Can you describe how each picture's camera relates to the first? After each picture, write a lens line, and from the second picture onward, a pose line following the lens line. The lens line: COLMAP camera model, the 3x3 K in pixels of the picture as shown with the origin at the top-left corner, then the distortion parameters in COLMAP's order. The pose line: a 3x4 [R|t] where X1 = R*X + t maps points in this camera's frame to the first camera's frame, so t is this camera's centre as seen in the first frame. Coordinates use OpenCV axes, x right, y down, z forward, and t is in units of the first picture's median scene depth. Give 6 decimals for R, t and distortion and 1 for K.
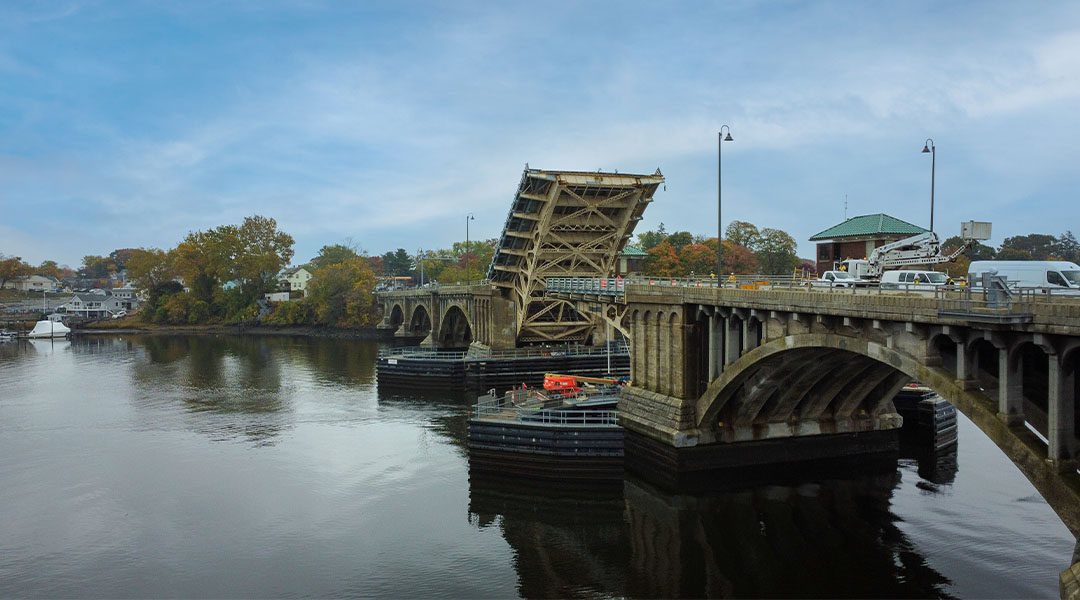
lens RADIAL K [[828.6, 0, 540.0], [0, 828.6, 296.6], [0, 0, 1]] dist [-0.117601, 0.184209]
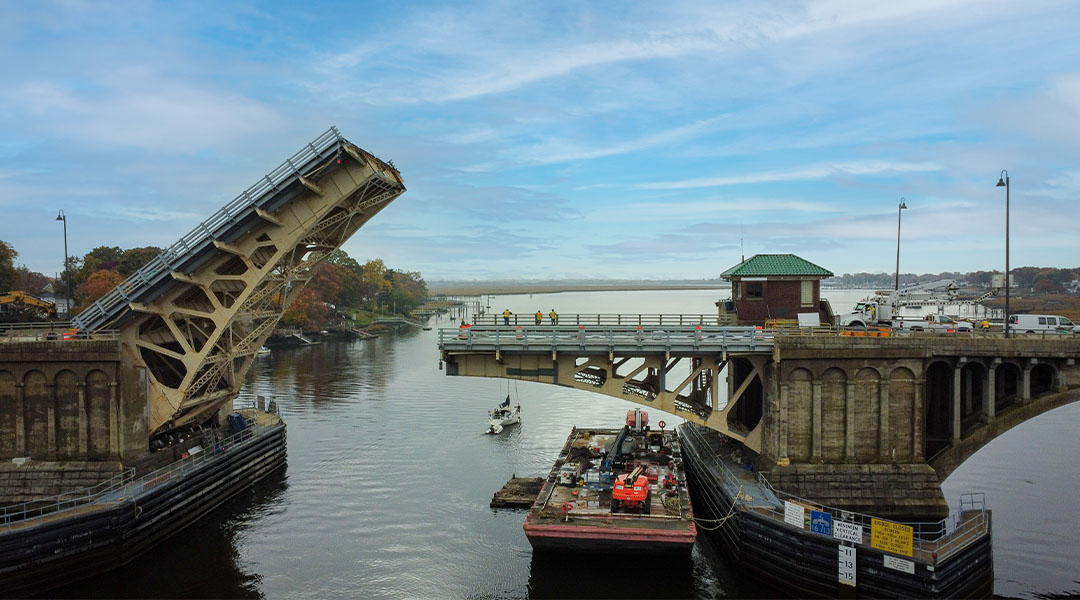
lens RADIAL K [[807.0, 0, 537.5], [0, 807.0, 297.6], [0, 0, 1]] dist [-0.118105, 0.182798]
pose [[0.363950, -0.021204, 0.931177, -0.465911], [0.023040, 0.999640, 0.013758, -0.046157], [-0.931133, 0.016447, 0.364308, 0.644270]]
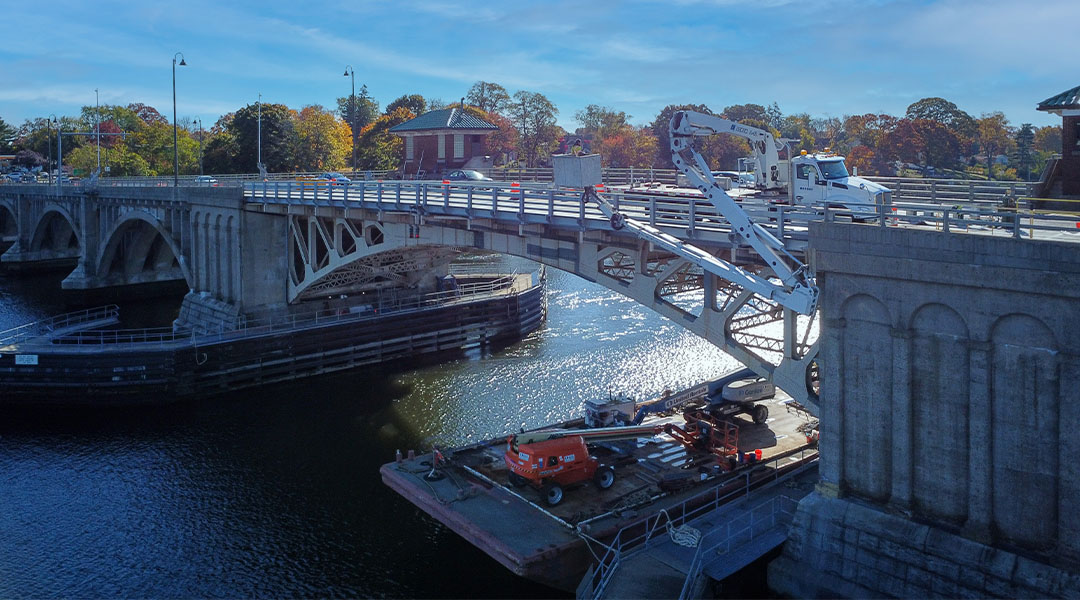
lens RADIAL K [[868.6, 0, 537.1], [0, 868.6, 168.5], [0, 0, 1]] dist [-0.052258, 0.058428]
pose [[0.919435, -0.020328, 0.392717, -0.110583], [0.018490, 0.999793, 0.008462, -0.031005], [-0.392808, -0.000519, 0.919621, 0.476821]]
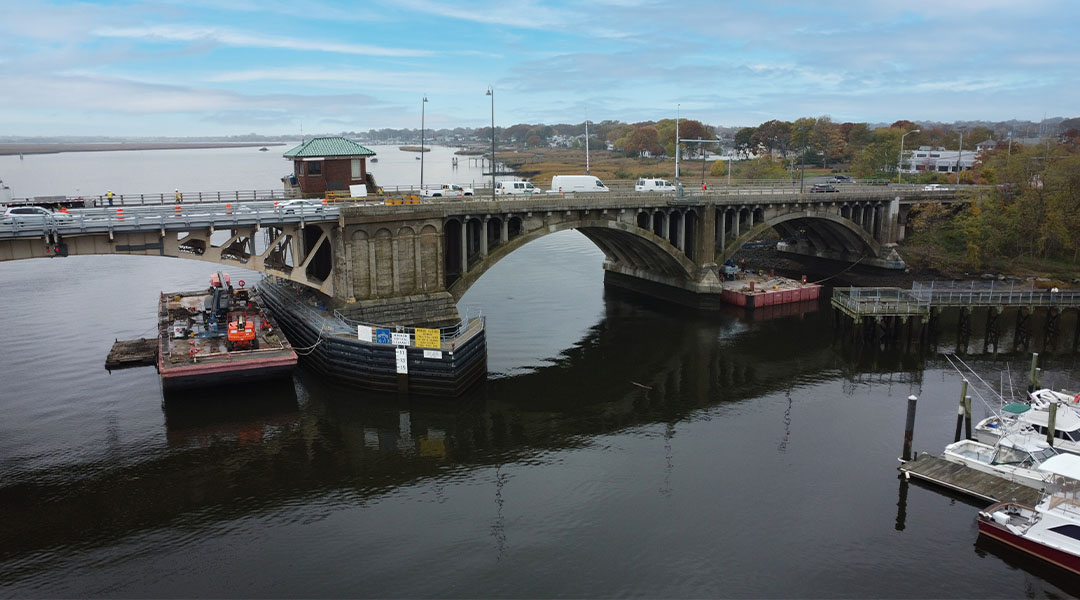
lens RADIAL K [[814.4, 0, 533.4], [0, 814.4, 296.5], [0, 0, 1]] dist [-0.202341, 0.373866]
pose [[-0.192127, -0.194914, 0.961819, -0.642340], [0.022613, 0.978938, 0.202900, -0.072486], [-0.981110, 0.060732, -0.183673, 0.658334]]
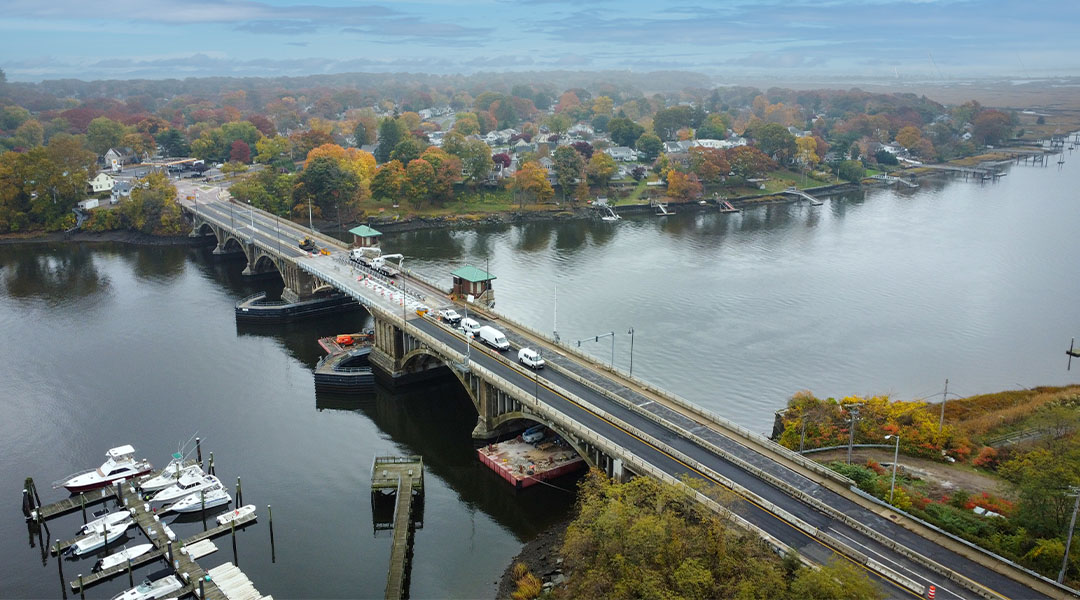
lens RADIAL K [[804.3, 0, 538.0], [0, 804.3, 298.6], [0, 0, 1]] dist [-0.105141, 0.172604]
pose [[0.954296, -0.081473, 0.287544, -0.067360], [0.002794, 0.964515, 0.264015, -0.443460], [-0.298851, -0.251145, 0.920660, -0.870762]]
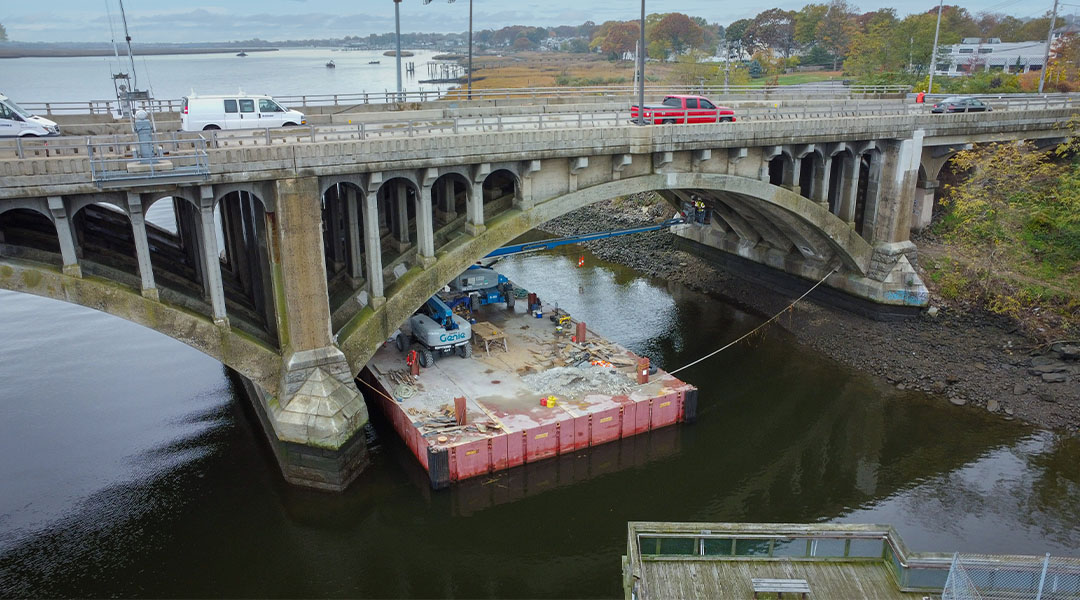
lens RADIAL K [[814.4, 0, 533.4], [0, 814.4, 296.5], [0, 0, 1]] dist [-0.202341, 0.373866]
pose [[-0.167180, -0.301957, 0.938548, -0.087534], [0.028879, 0.950037, 0.310798, -0.030548], [-0.985503, 0.079063, -0.150107, 0.256879]]
